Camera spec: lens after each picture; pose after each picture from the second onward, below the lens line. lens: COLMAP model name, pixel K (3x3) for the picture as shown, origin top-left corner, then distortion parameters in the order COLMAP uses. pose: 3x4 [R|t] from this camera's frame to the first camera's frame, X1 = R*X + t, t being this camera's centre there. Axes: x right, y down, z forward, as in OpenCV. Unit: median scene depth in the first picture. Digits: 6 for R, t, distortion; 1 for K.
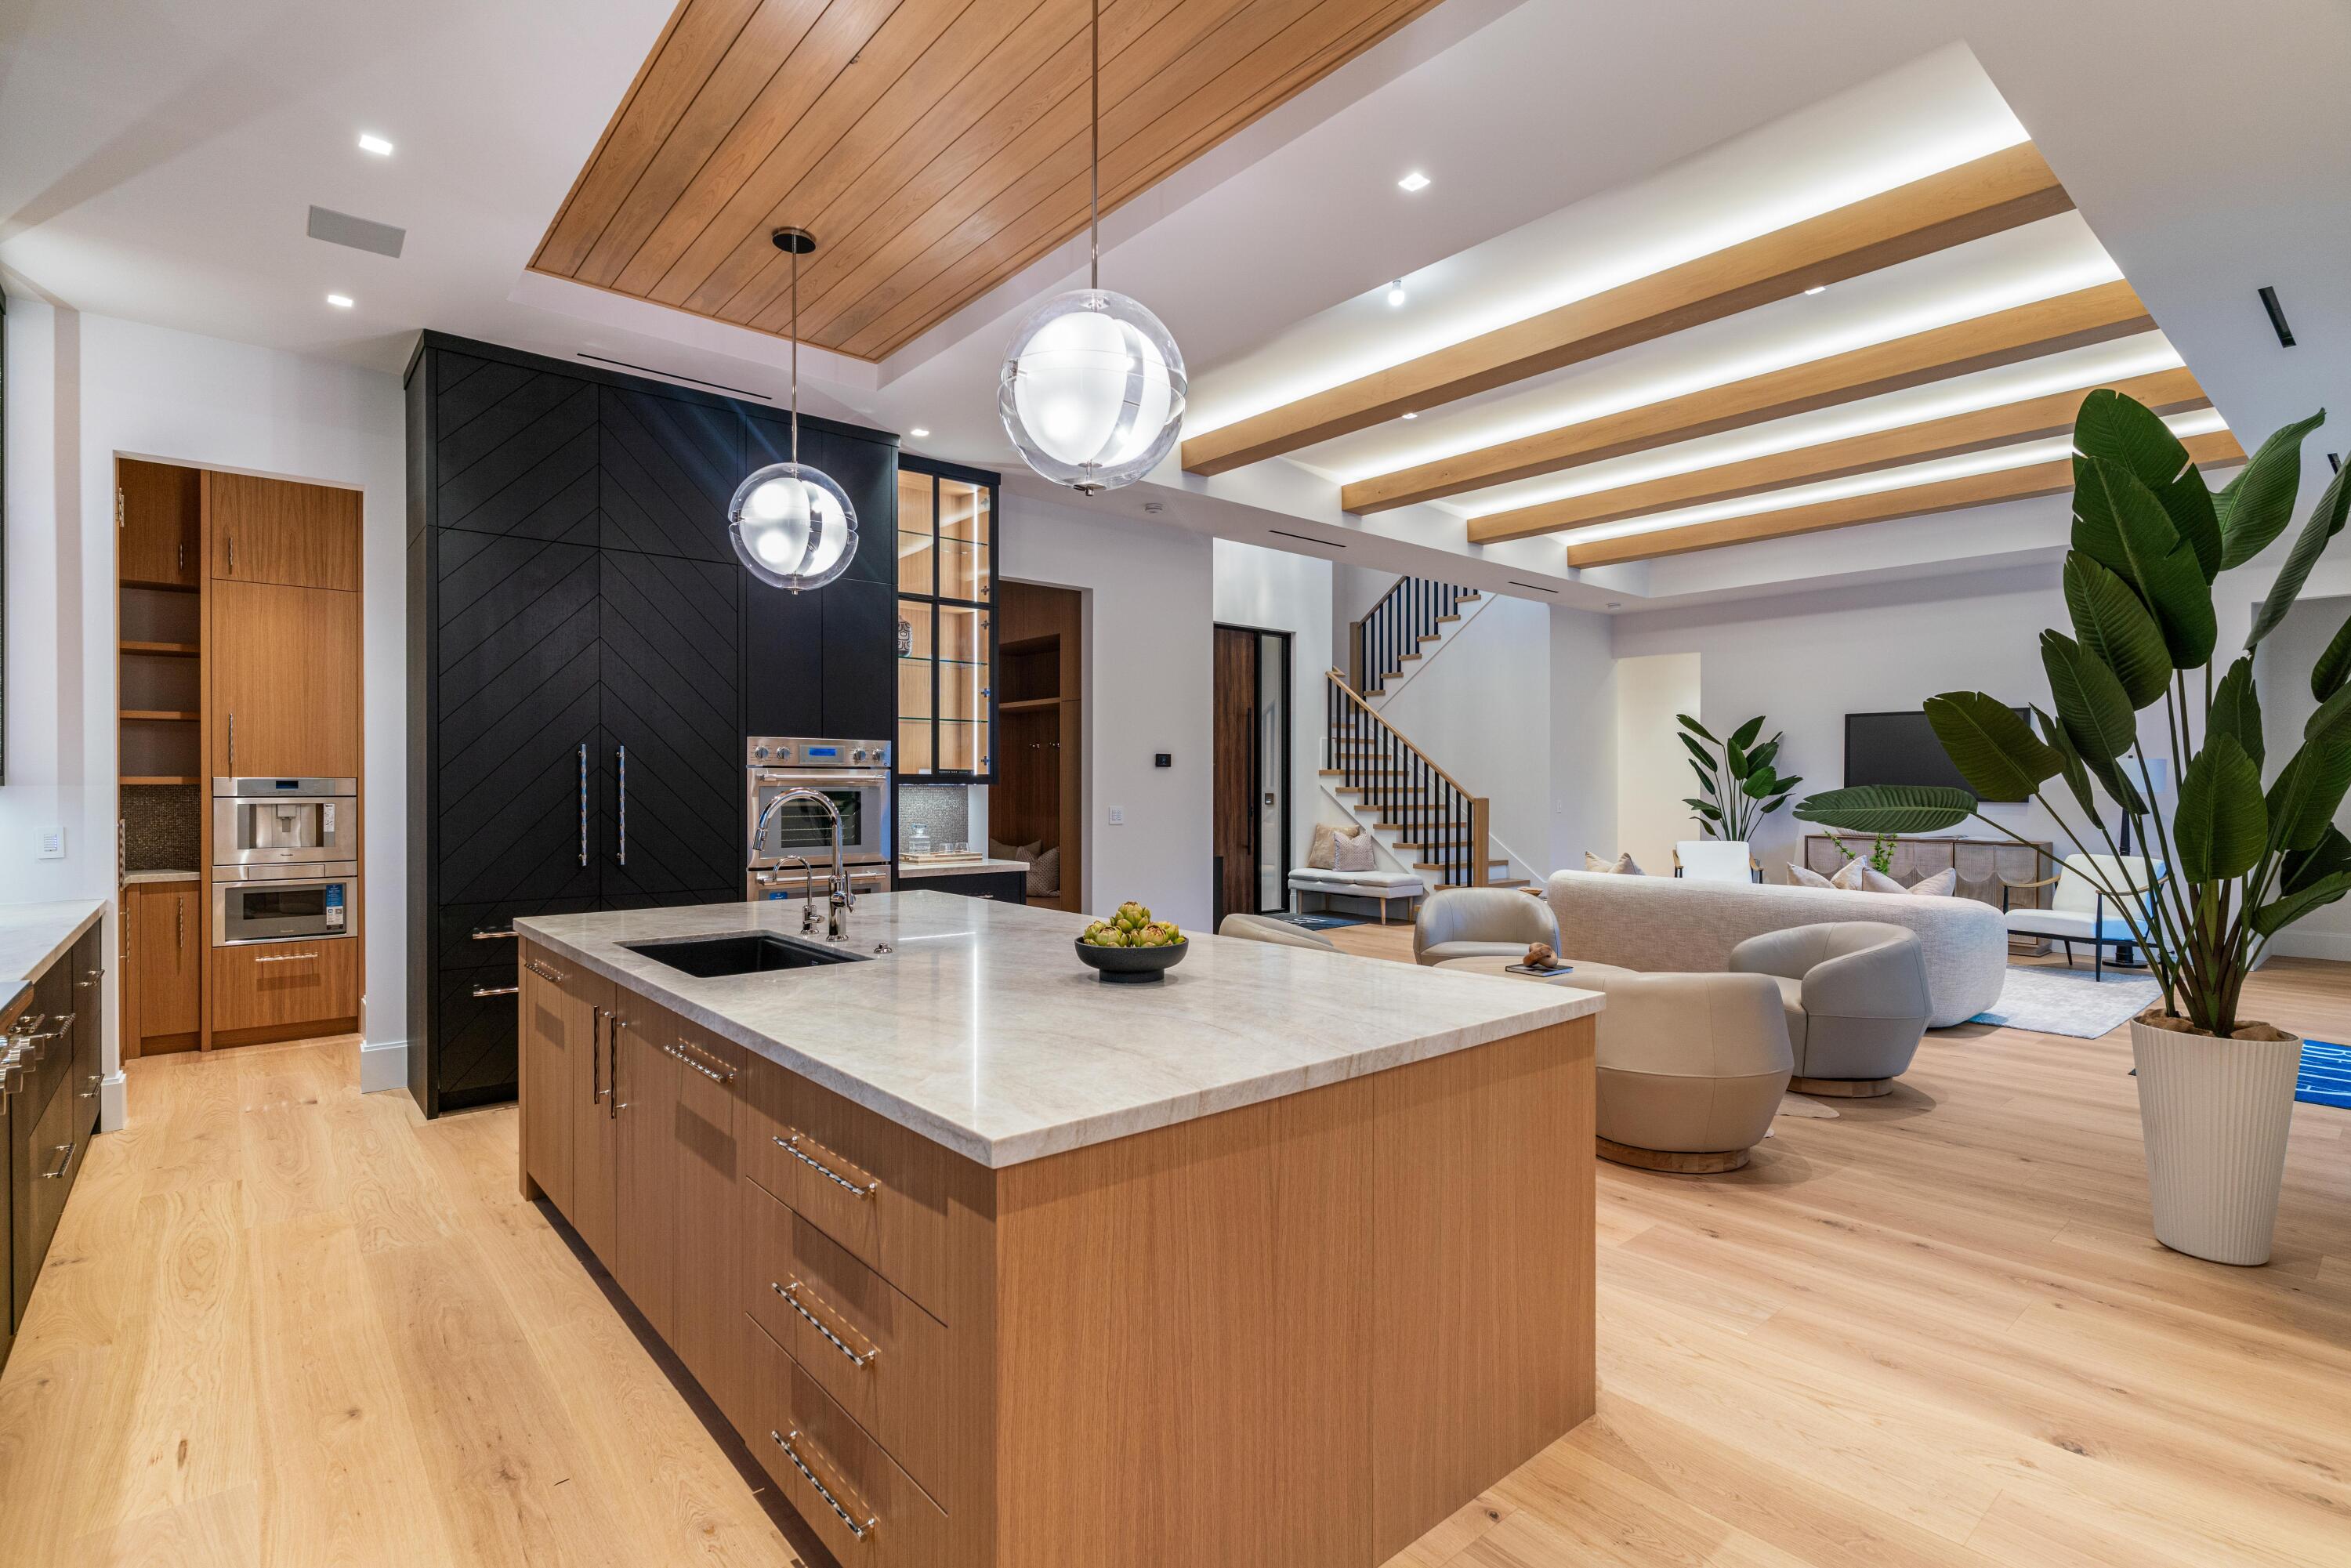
lens RADIAL K [[1106.8, 0, 1163.5], [0, 1106.8, 787.1], [0, 0, 1]] dist [-0.000364, -0.000306]
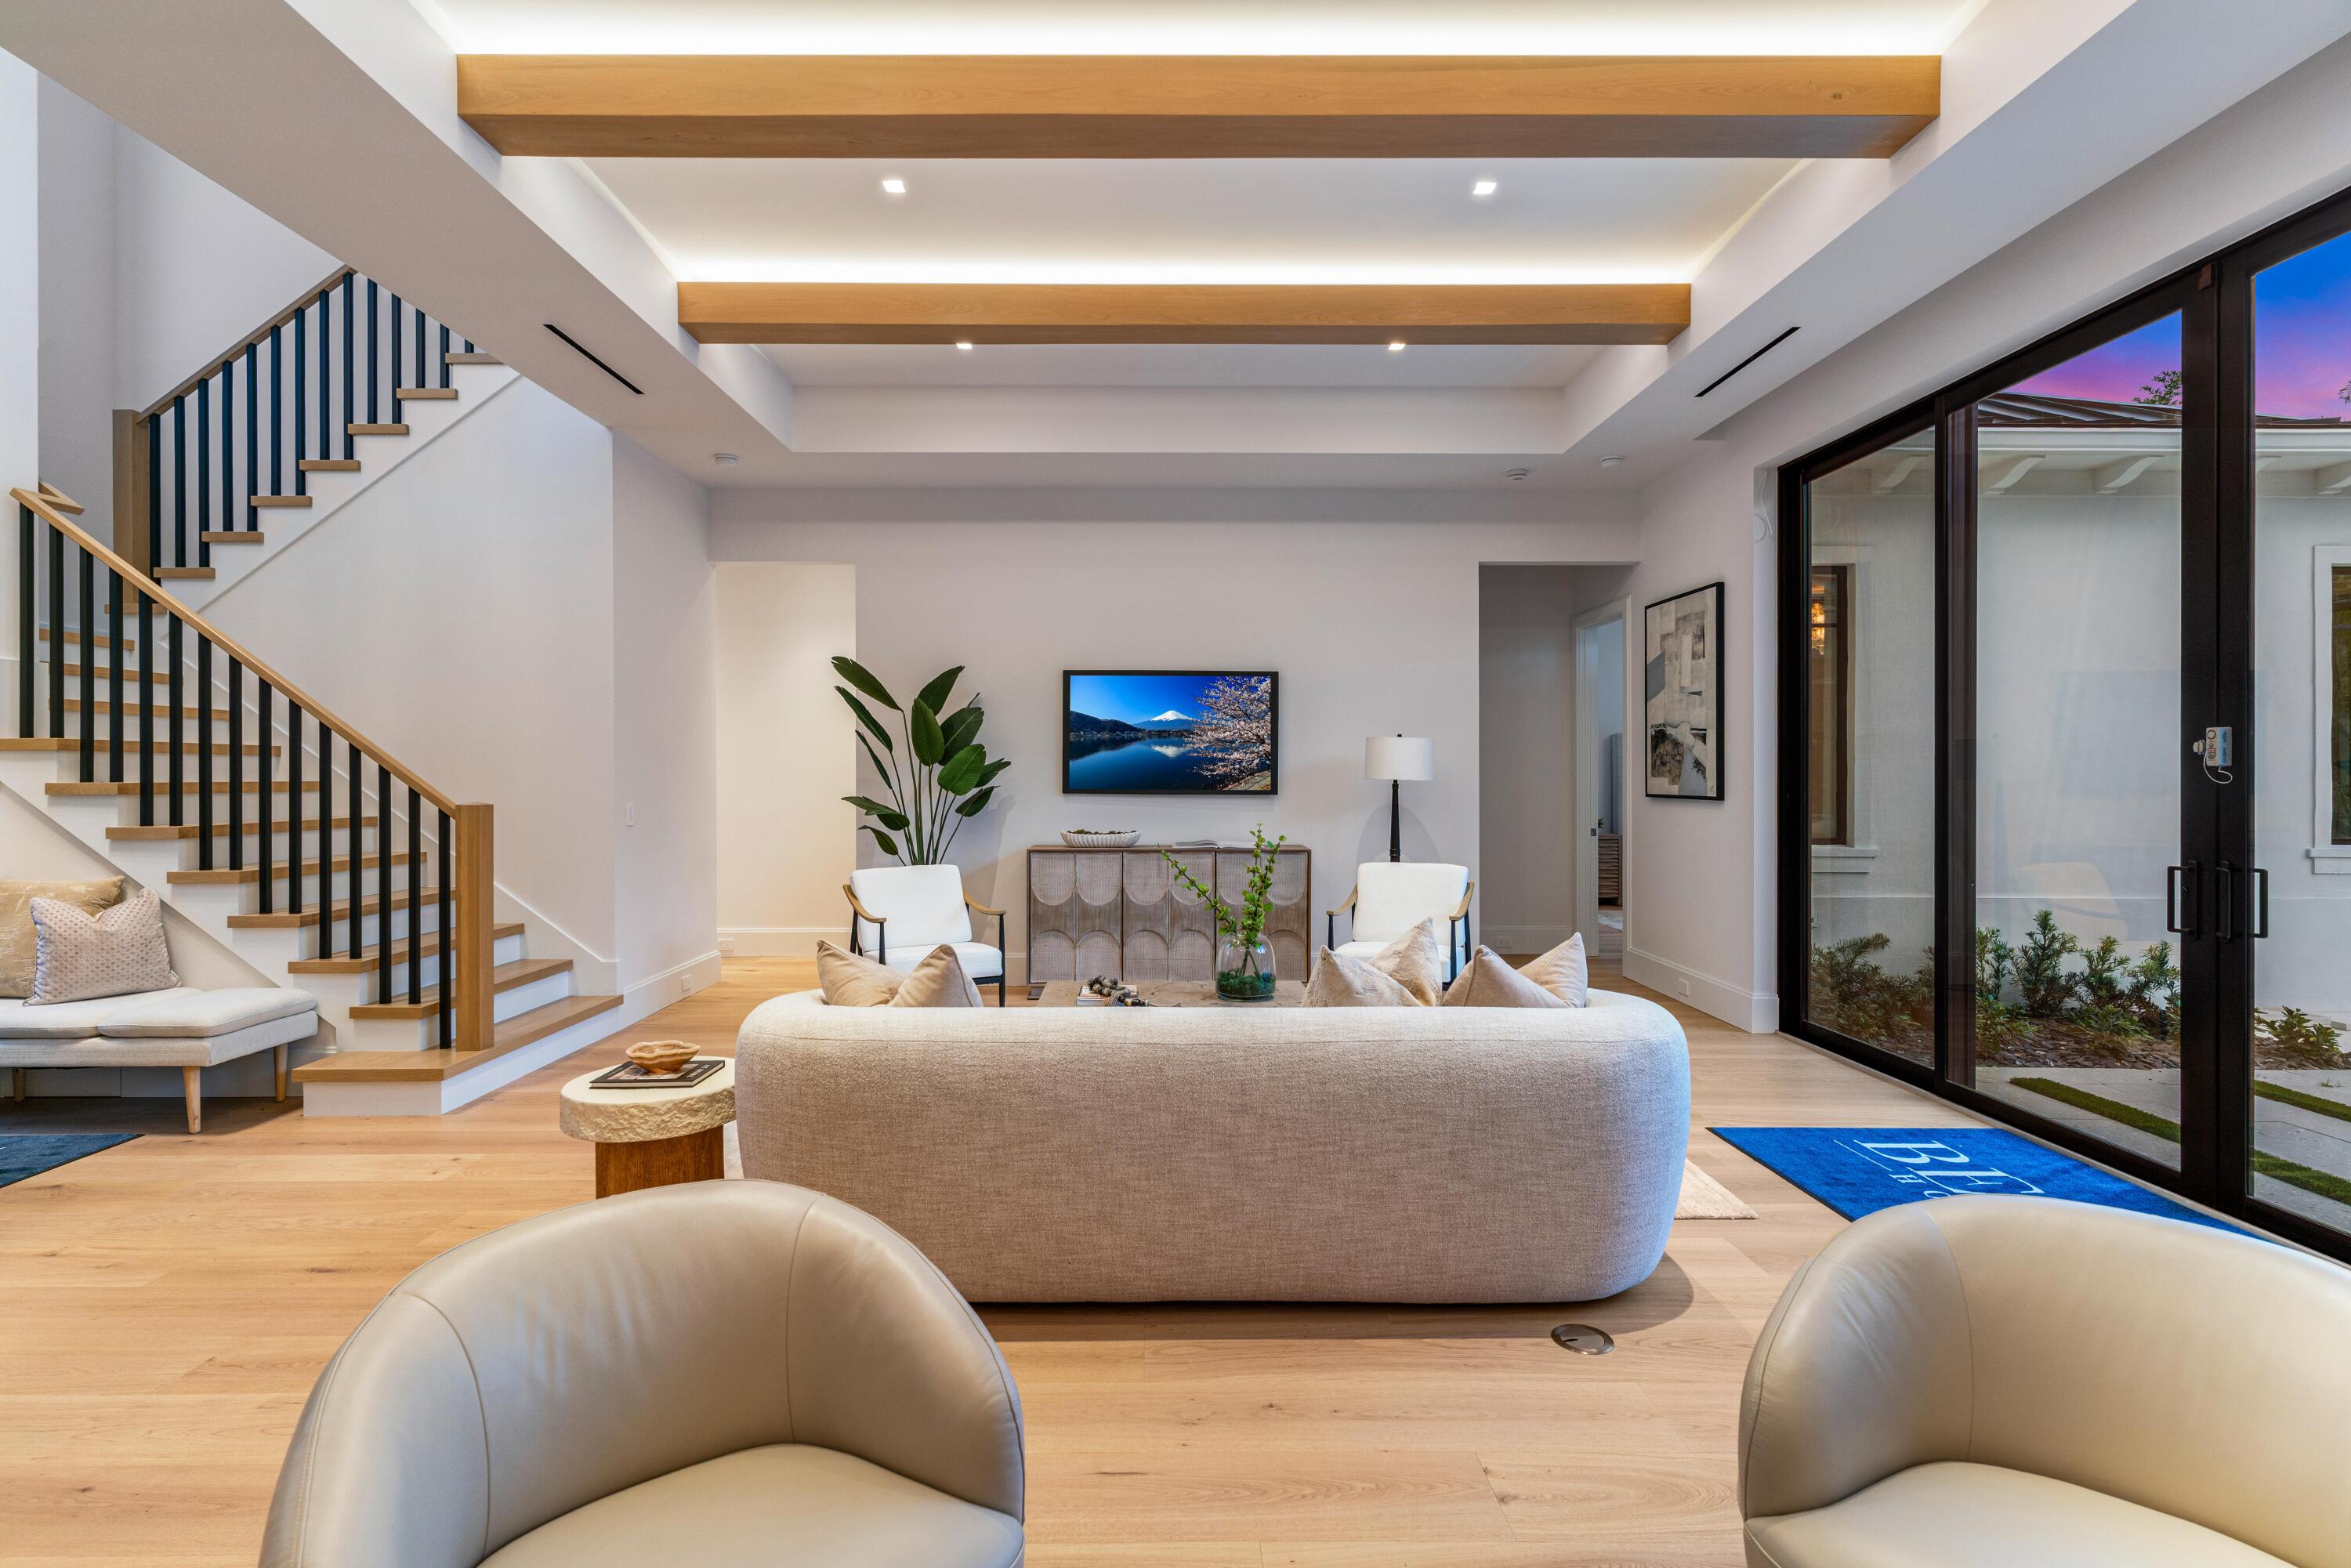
lens RADIAL K [[1117.8, 0, 1168.9], [0, 1117.8, 773.4], [0, 0, 1]] dist [0.001800, -0.000303]
pose [[0.637522, -0.003152, 0.770426, 0.215947], [0.005383, 0.999985, -0.000364, -0.001675], [-0.770414, 0.004380, 0.637529, 0.912073]]
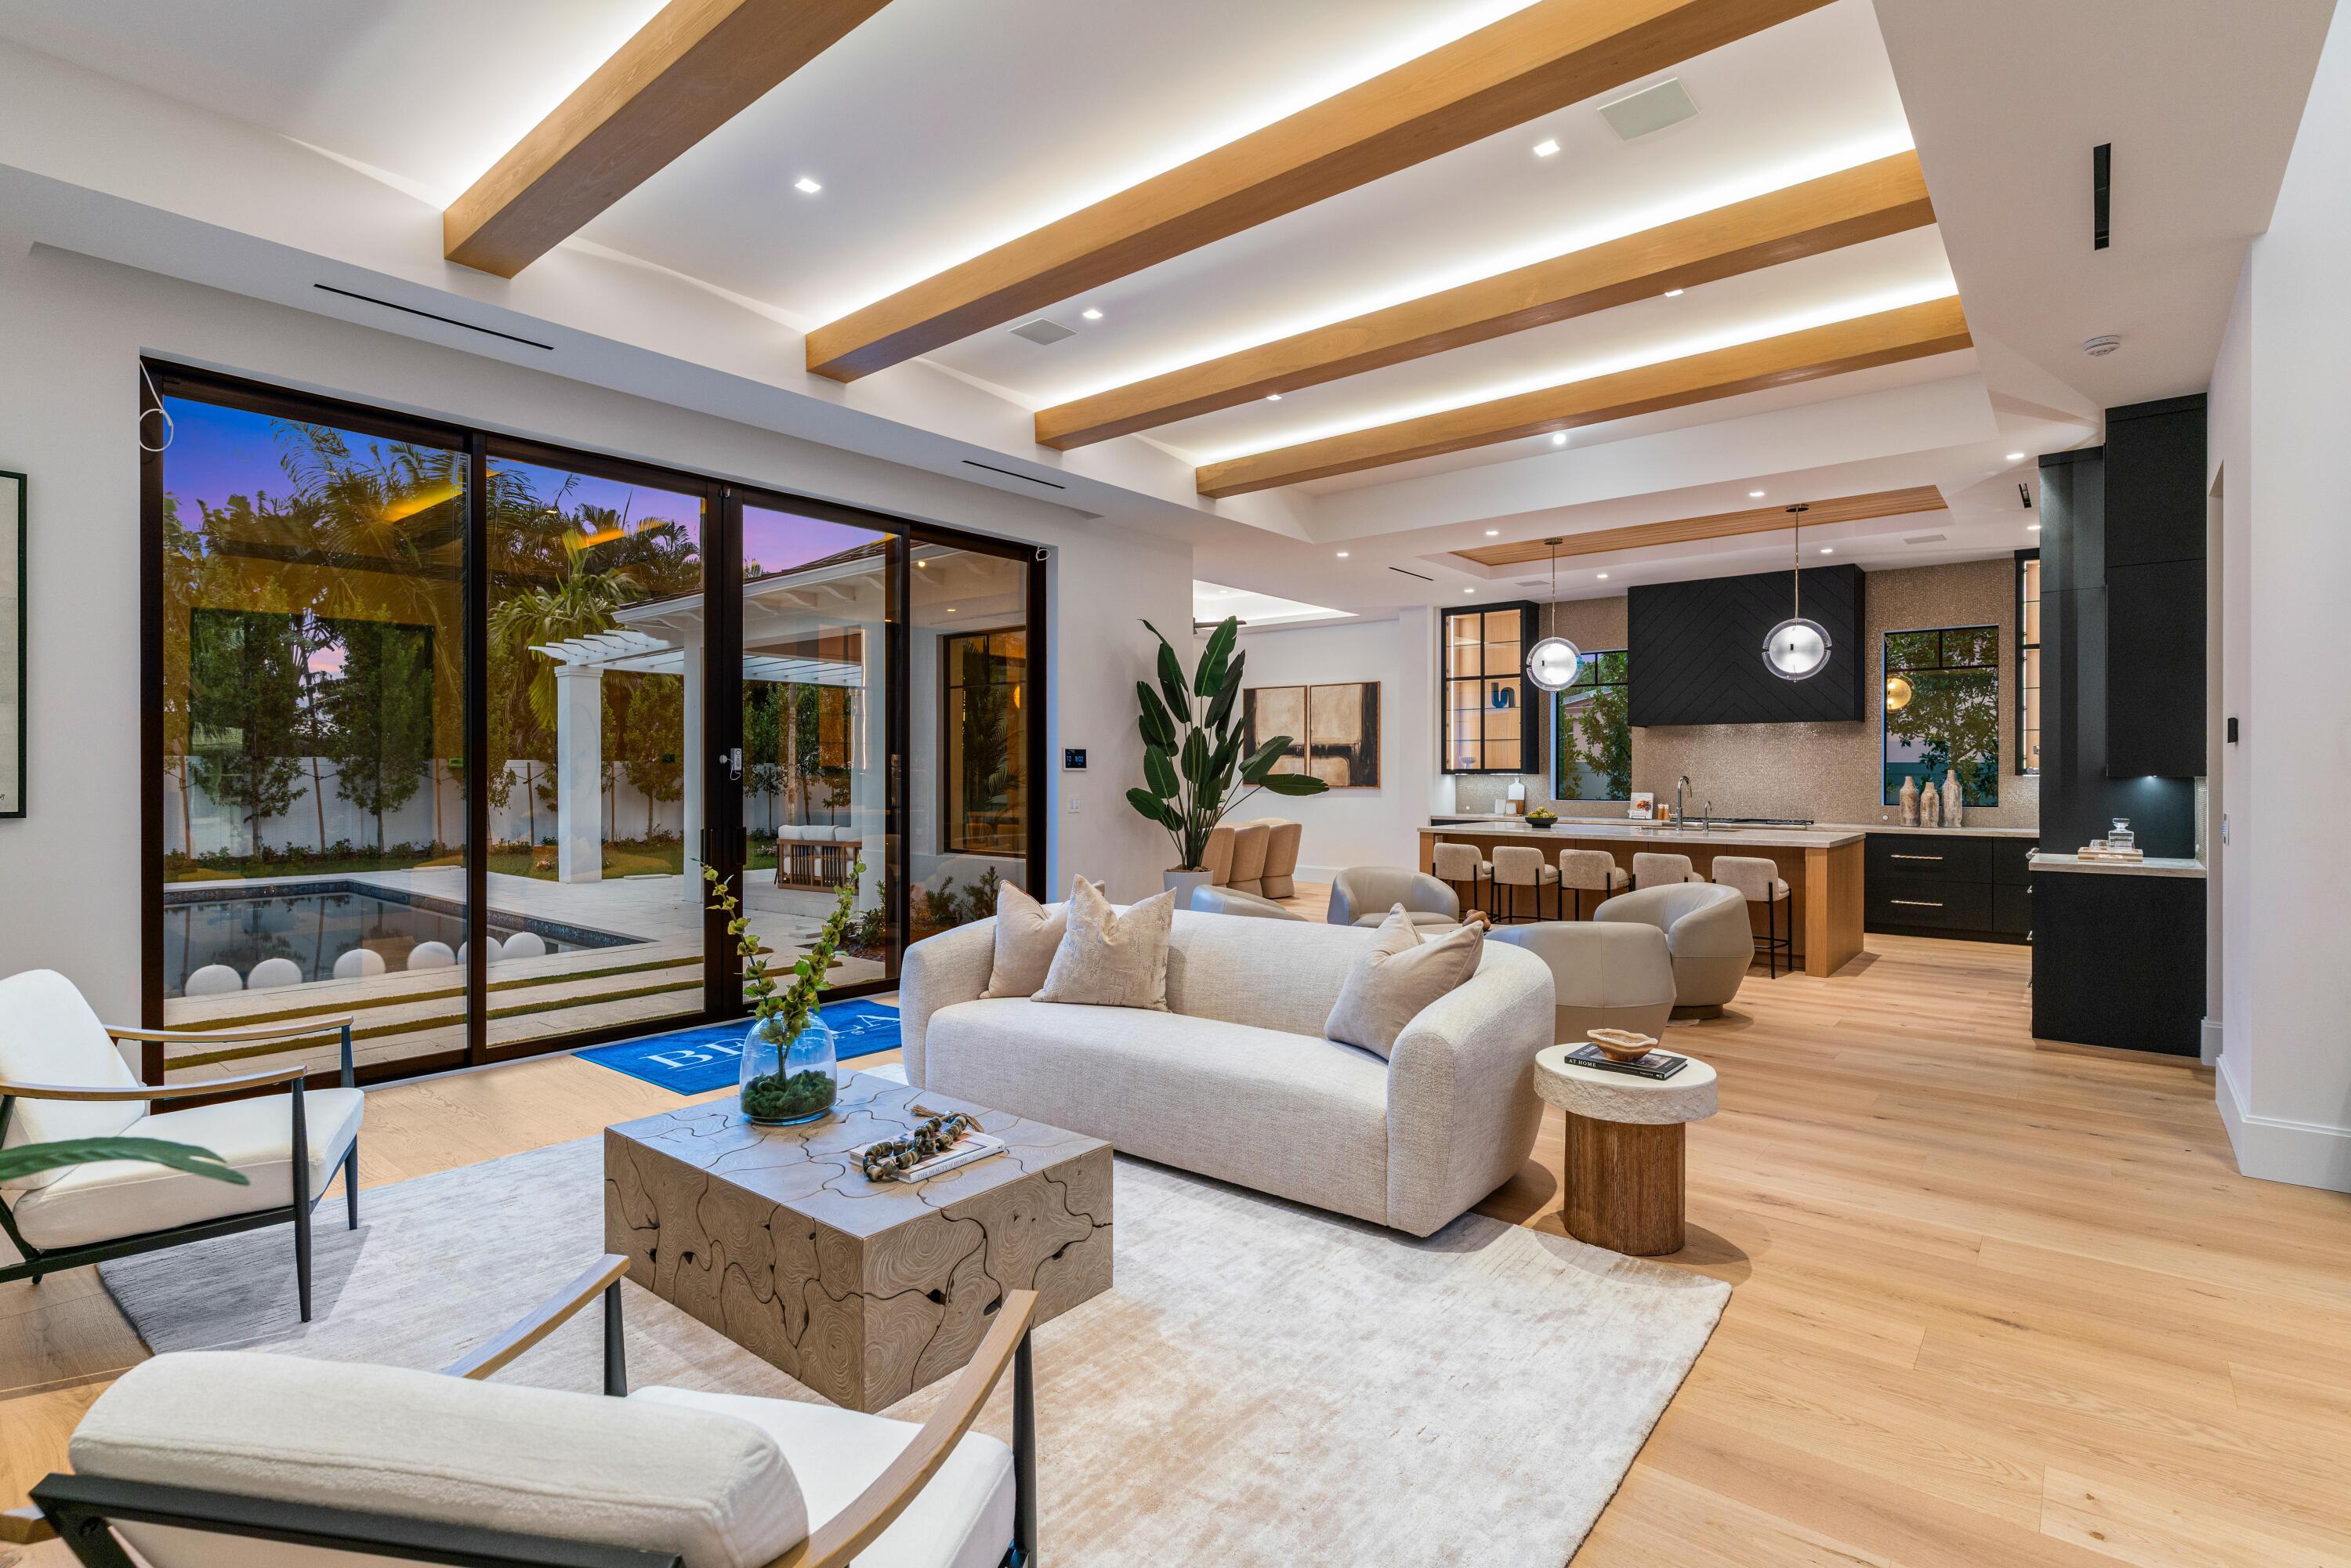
lens RADIAL K [[1110.1, 0, 1169.2], [0, 1110.1, 767.8], [0, 0, 1]] dist [-0.003318, -0.000237]
pose [[-0.984955, -0.003661, -0.172773, 0.820082], [-0.003549, 0.999993, -0.000955, -0.006807], [0.172776, -0.000328, -0.984961, 1.989180]]
